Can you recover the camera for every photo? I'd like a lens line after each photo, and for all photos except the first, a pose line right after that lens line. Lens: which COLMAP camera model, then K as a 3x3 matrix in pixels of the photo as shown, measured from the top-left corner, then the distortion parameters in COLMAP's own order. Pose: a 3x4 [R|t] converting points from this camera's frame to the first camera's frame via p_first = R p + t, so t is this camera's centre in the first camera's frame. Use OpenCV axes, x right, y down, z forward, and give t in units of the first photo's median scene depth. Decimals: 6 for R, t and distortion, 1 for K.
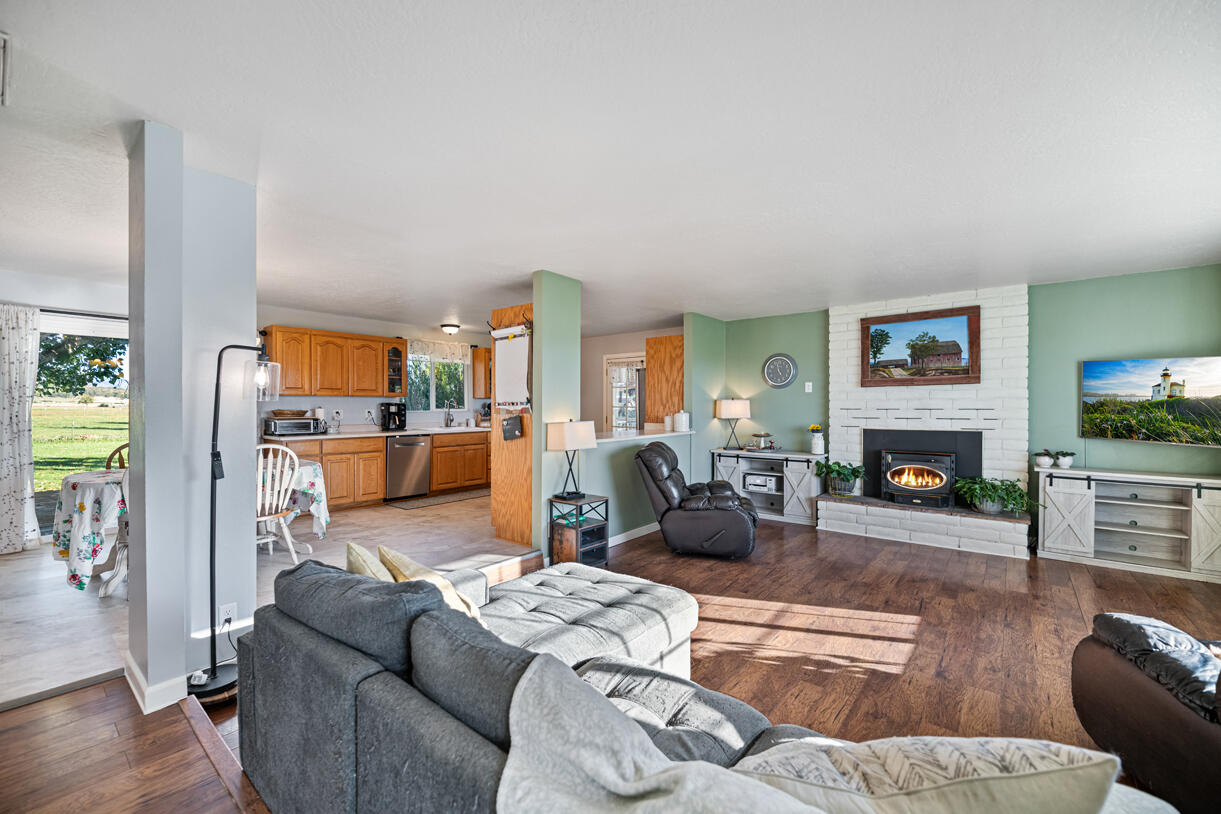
lens RADIAL K [[487.7, 0, 614.9], [0, 487.7, 408.0], [0, 0, 1]] dist [-0.001209, -0.000327]
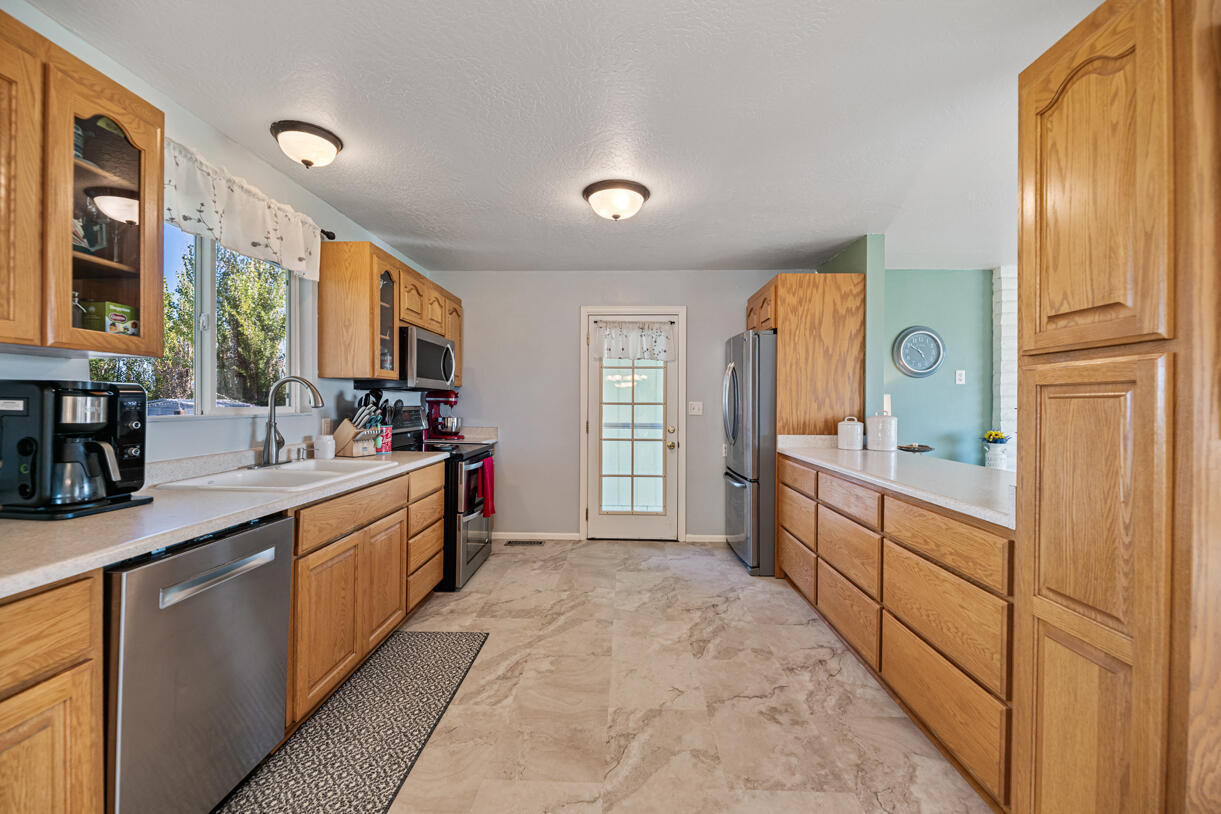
lens RADIAL K [[487.7, 0, 609.1], [0, 487.7, 406.7], [0, 0, 1]] dist [-0.001209, -0.000327]
pose [[0.803151, 0.000300, 0.595775, -0.401746], [-0.004050, 0.999980, 0.004956, -0.001695], [-0.595762, -0.006393, 0.803136, 0.700631]]
